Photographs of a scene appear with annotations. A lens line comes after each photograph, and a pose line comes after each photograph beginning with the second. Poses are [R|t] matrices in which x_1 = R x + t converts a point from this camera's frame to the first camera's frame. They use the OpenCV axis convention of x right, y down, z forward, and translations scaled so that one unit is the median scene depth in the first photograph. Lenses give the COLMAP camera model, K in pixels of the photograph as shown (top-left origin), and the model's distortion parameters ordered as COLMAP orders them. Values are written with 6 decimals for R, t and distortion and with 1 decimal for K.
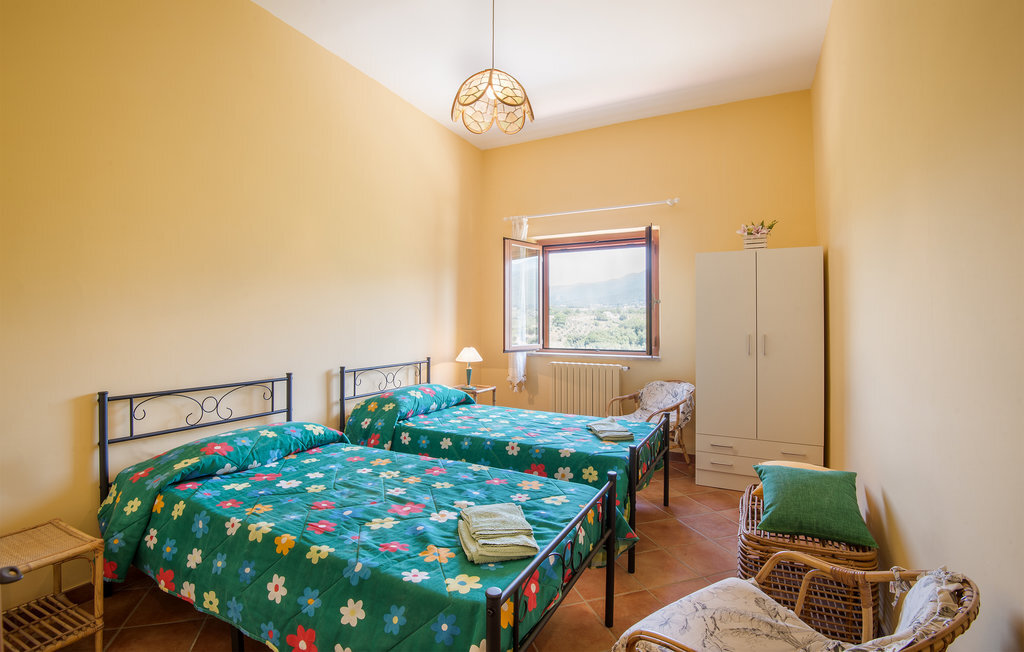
lens RADIAL K [[473.5, 0, 512.9], [0, 473.5, 322.4], [0, 0, 1]] dist [-0.012694, -0.005545]
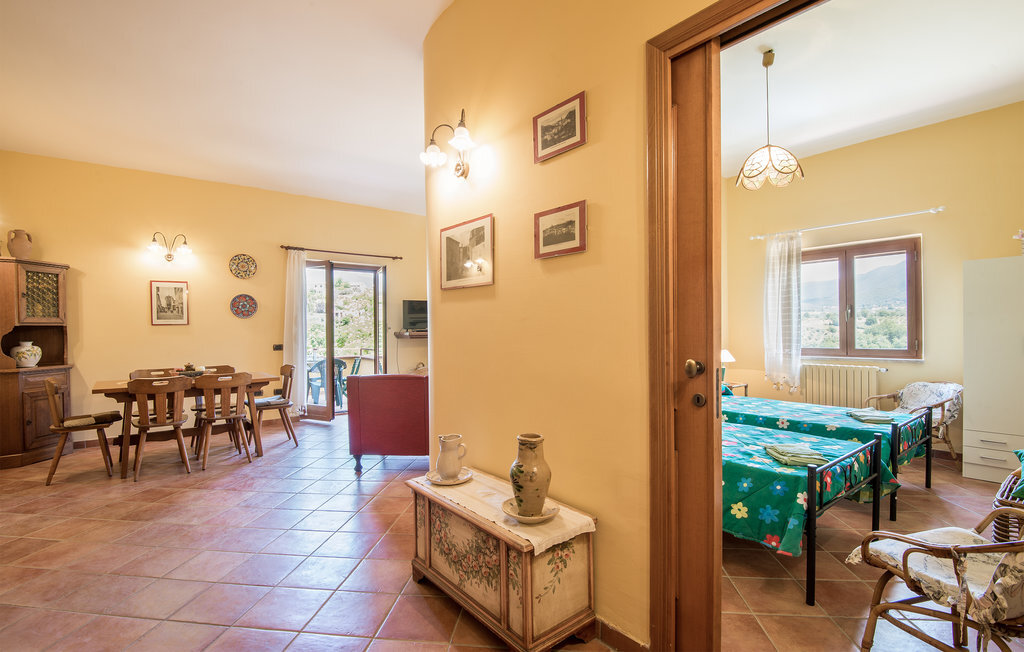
lens RADIAL K [[473.5, 0, 509.8], [0, 473.5, 331.7], [0, 0, 1]] dist [-0.012694, -0.005545]
pose [[0.910092, -0.005183, -0.414374, -0.133710], [0.007181, 0.999969, 0.003265, 0.000258], [0.414345, -0.005948, 0.910101, -0.464000]]
